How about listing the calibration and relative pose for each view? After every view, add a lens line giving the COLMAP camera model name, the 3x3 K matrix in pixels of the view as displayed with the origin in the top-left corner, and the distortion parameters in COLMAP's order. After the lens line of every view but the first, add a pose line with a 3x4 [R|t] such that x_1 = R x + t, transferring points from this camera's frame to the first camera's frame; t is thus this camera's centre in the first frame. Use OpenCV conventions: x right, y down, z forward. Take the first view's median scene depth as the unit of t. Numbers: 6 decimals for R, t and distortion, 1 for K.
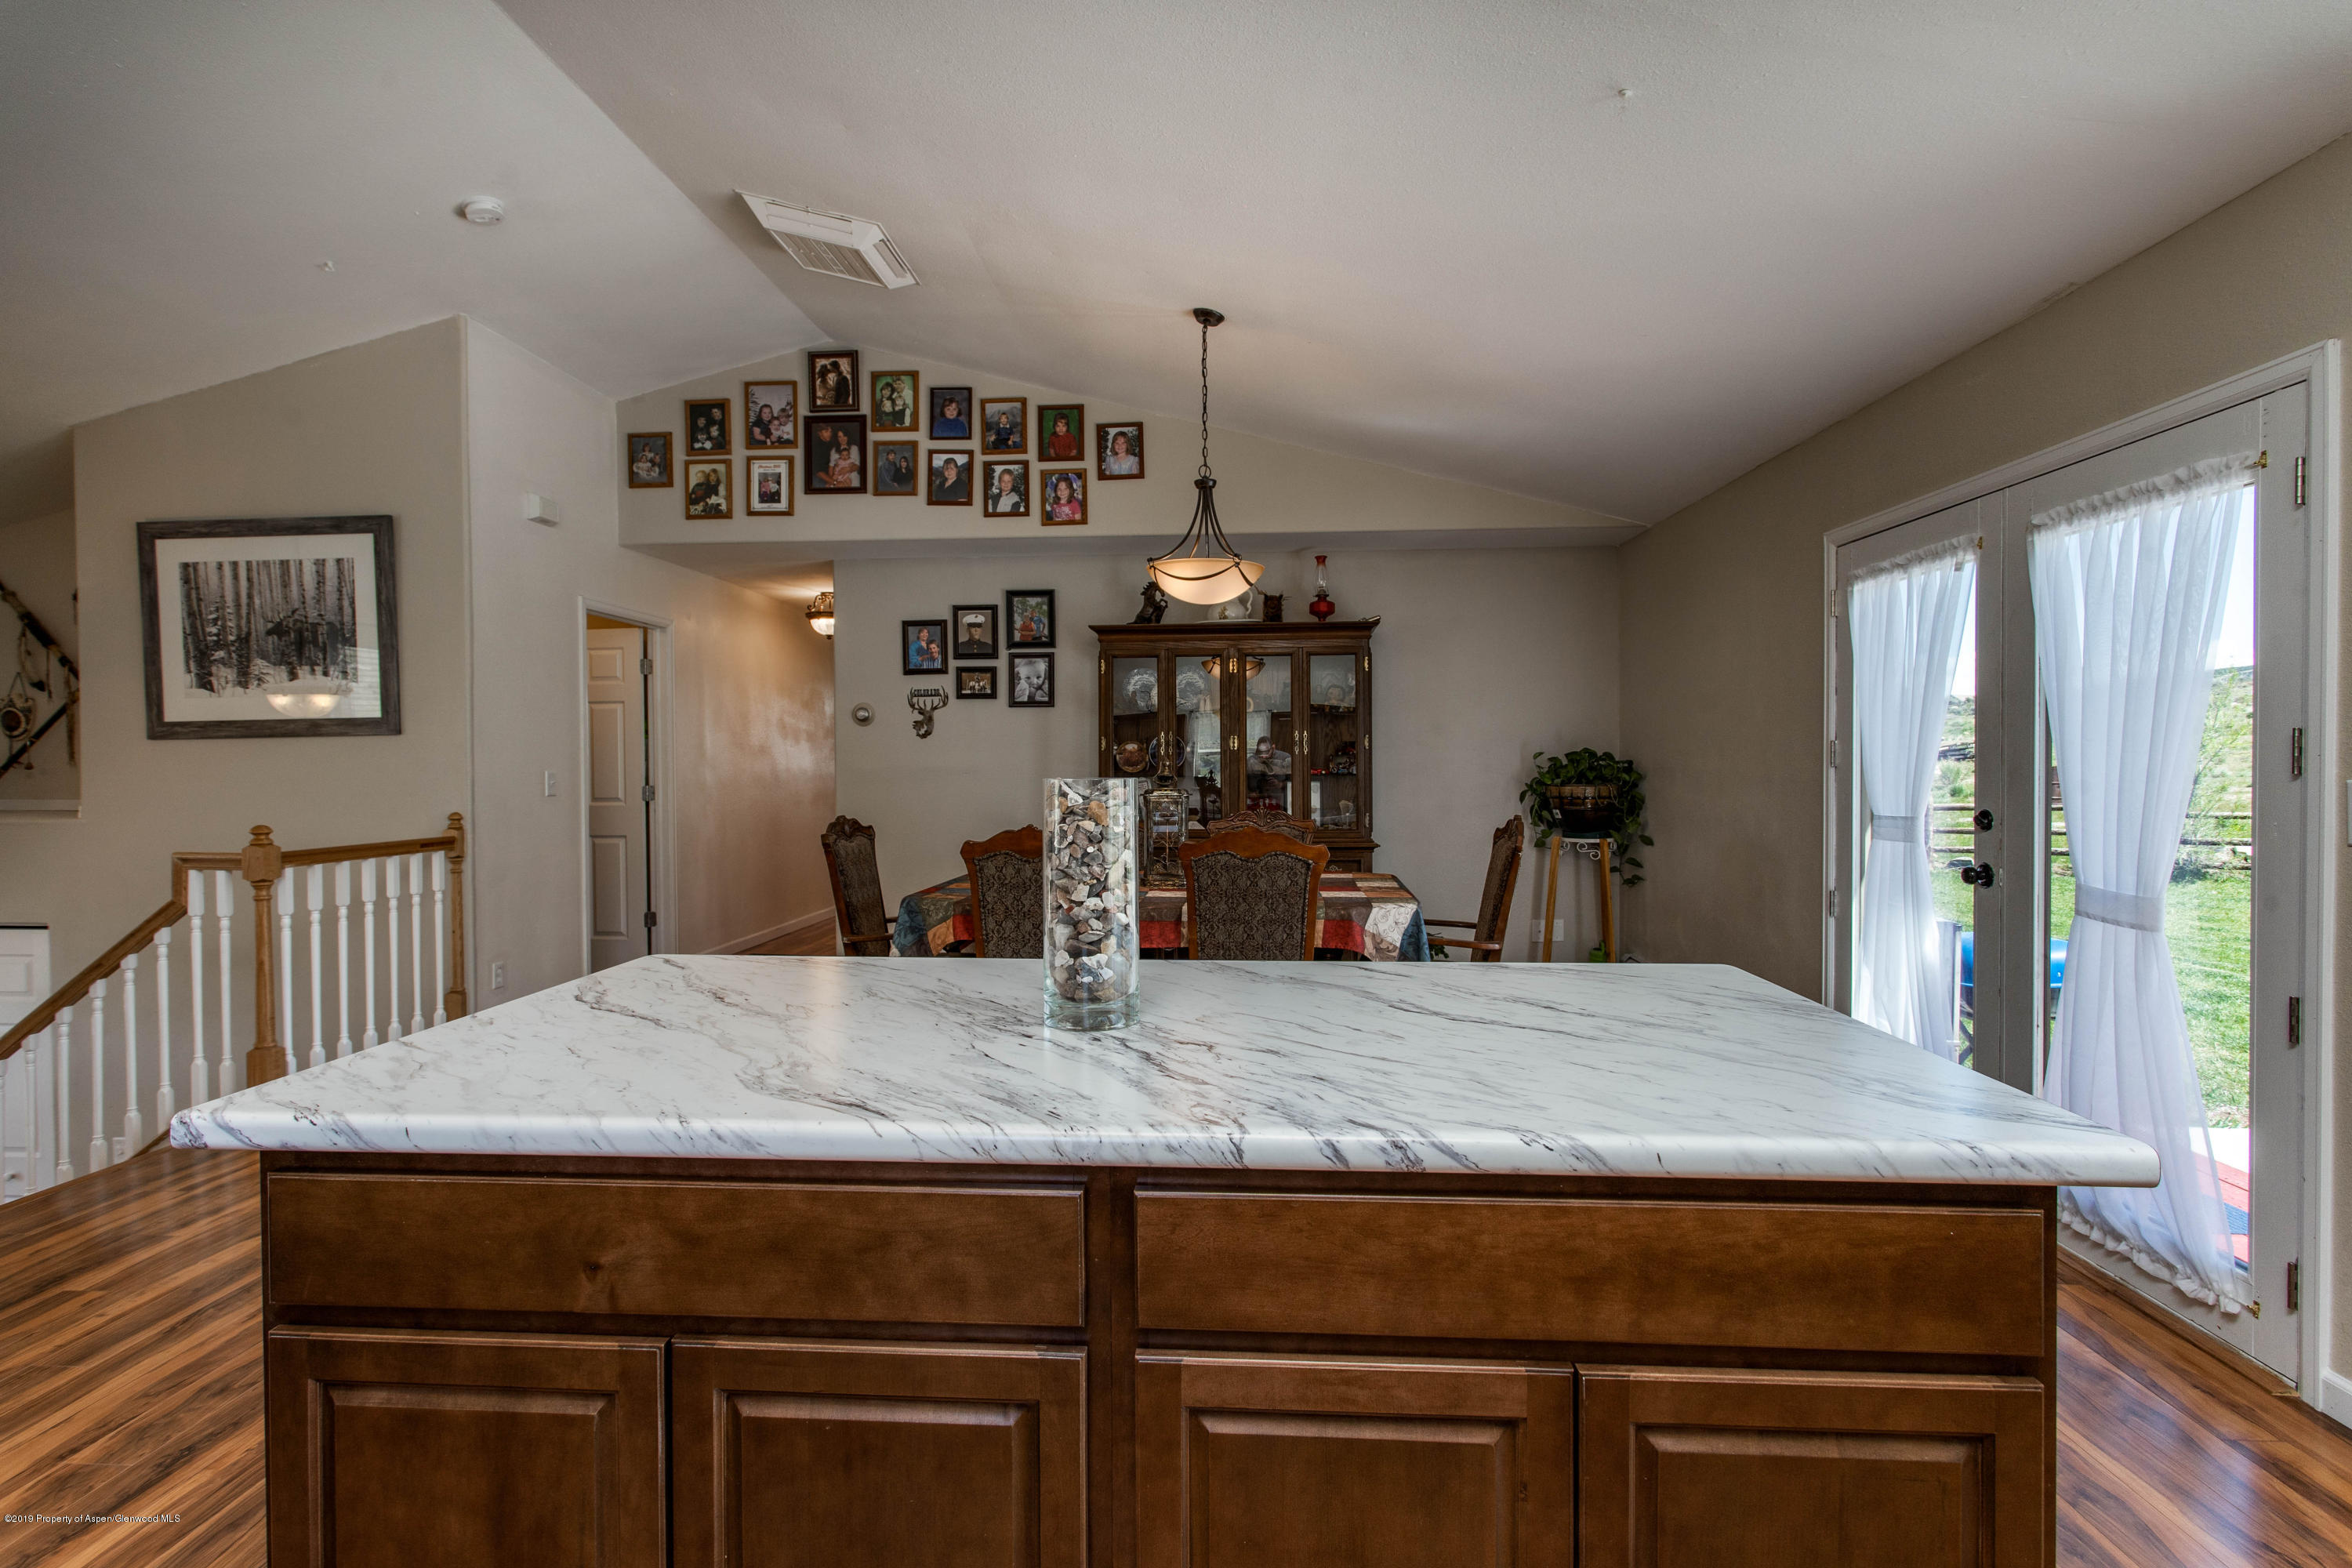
lens RADIAL K [[1155.2, 0, 1164.1], [0, 1155.2, 780.6], [0, 0, 1]] dist [0.002006, 0.001232]
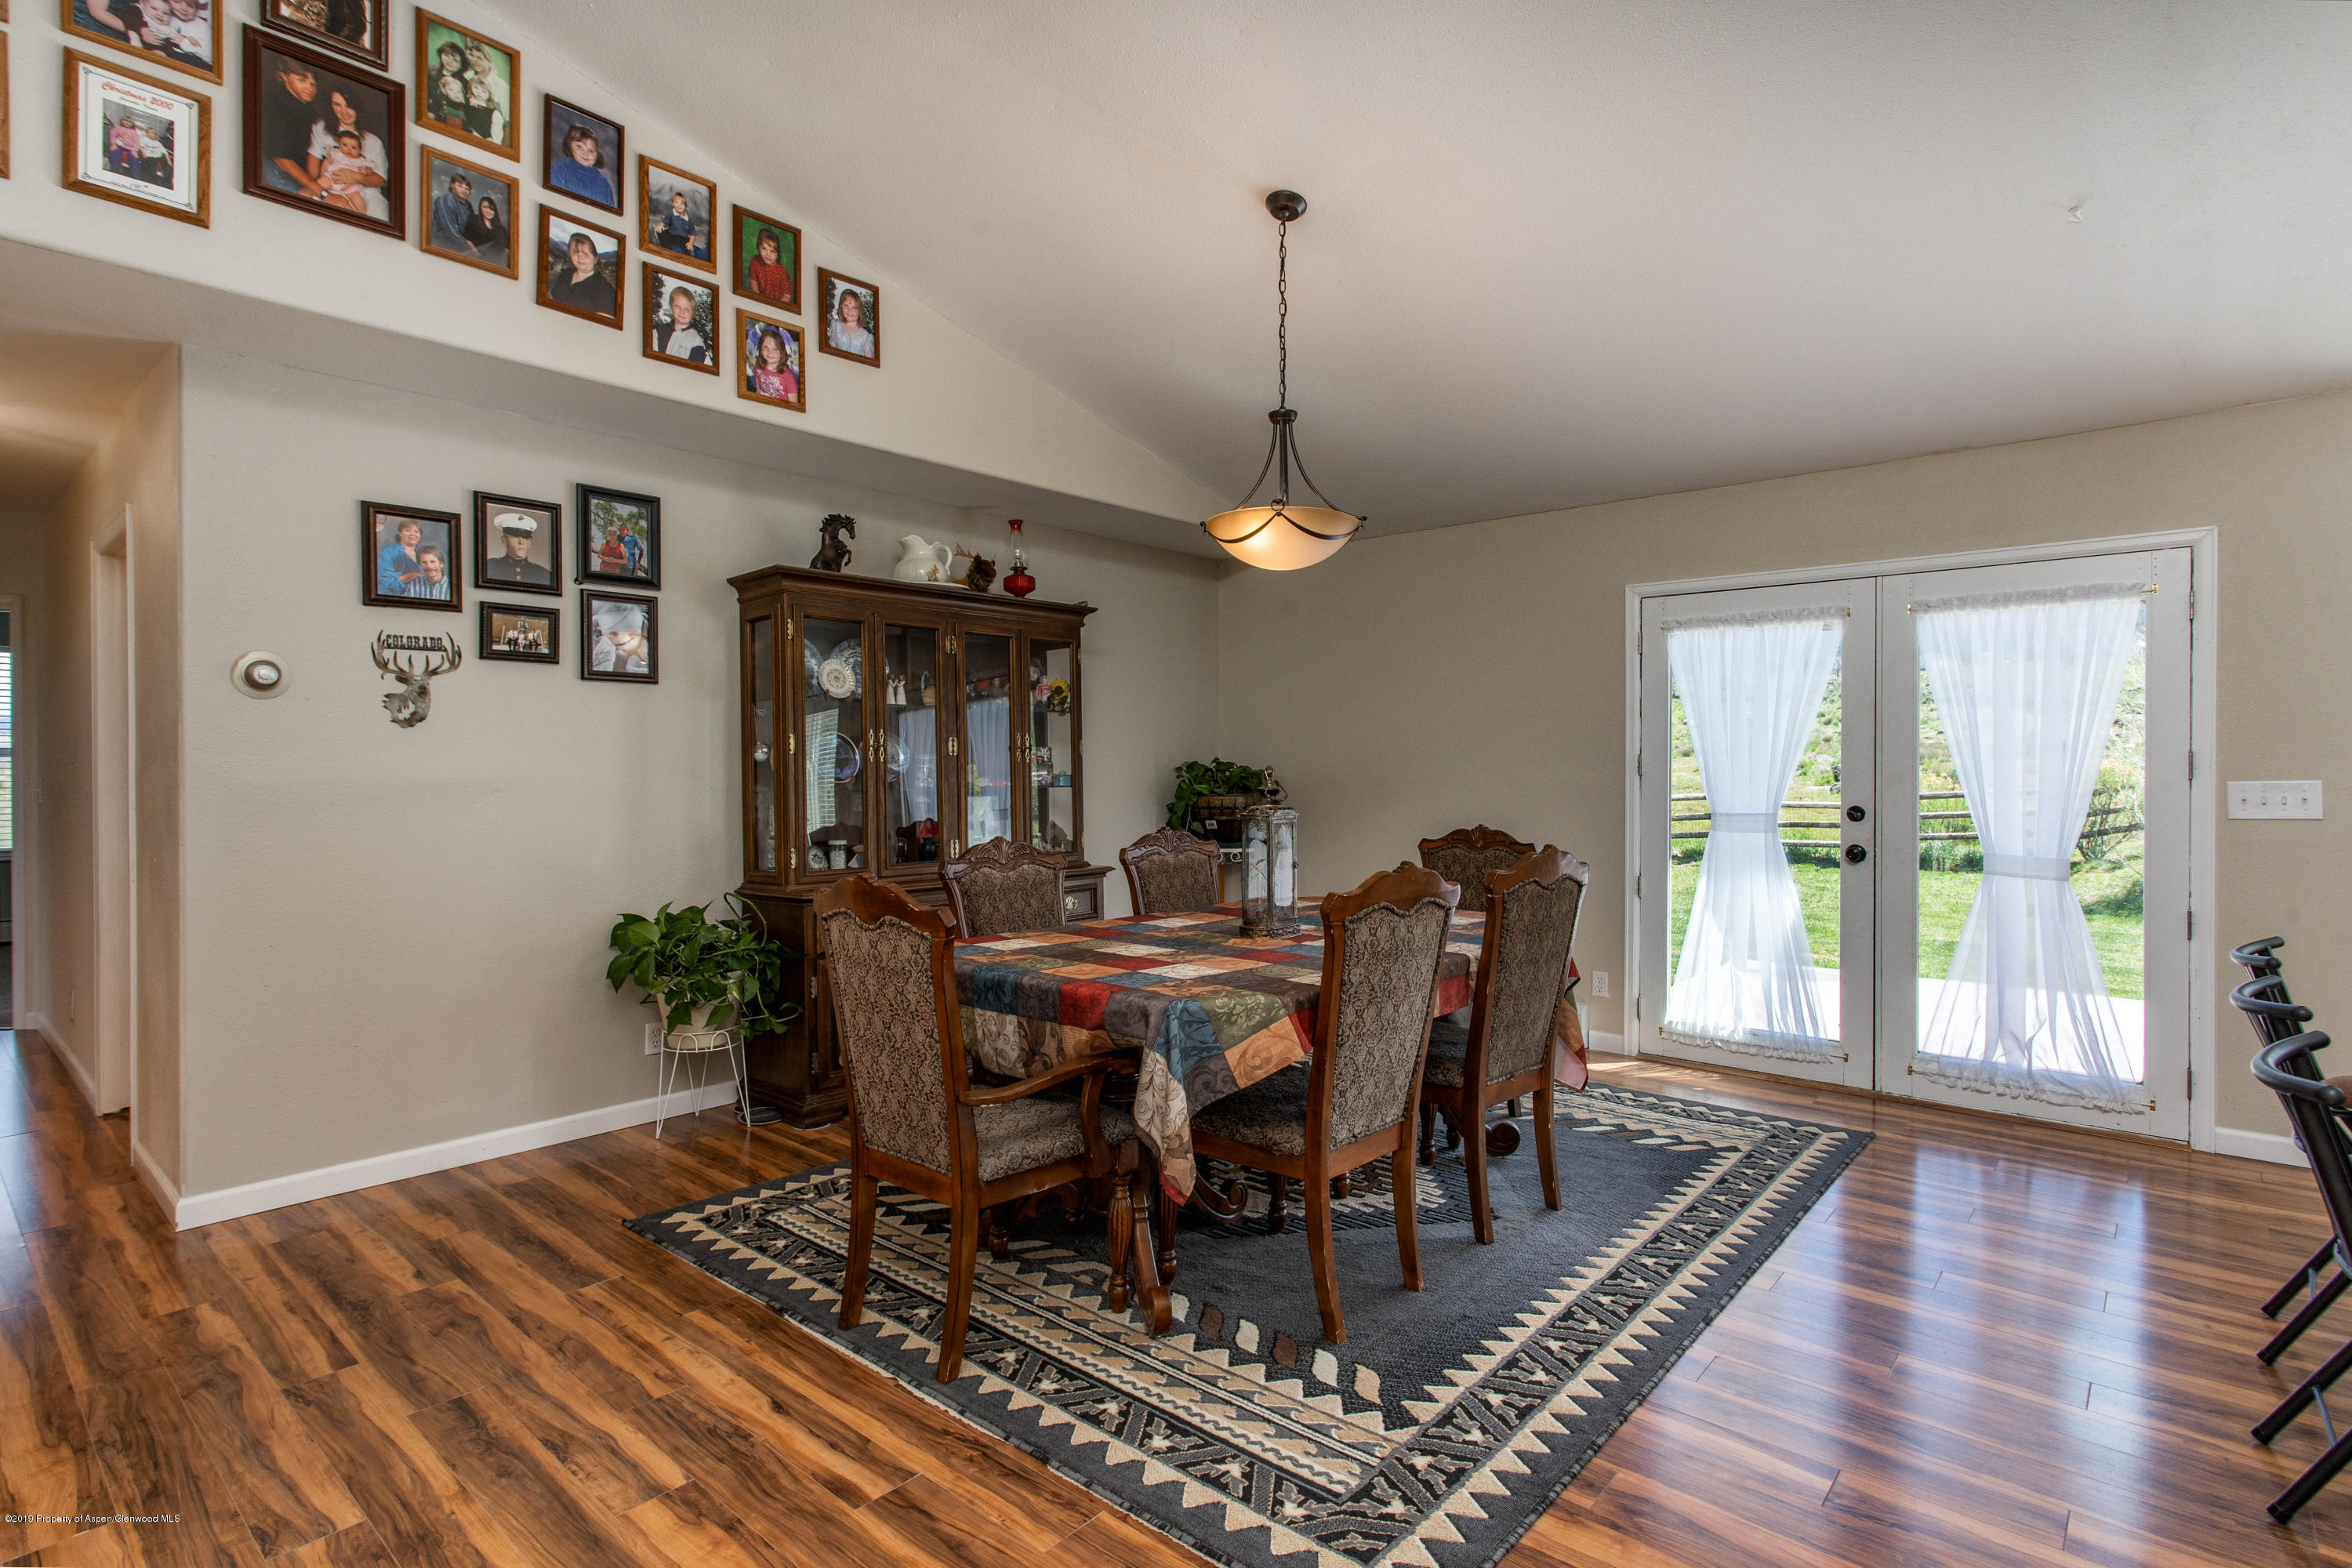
lens RADIAL K [[1155.2, 0, 1174.3], [0, 1155.2, 775.6], [0, 0, 1]] dist [0.002006, 0.001232]
pose [[0.599845, -0.001604, 0.800114, -0.463527], [0.013222, 0.999881, -0.007908, -0.005872], [-0.800007, 0.015322, 0.599795, 0.431843]]
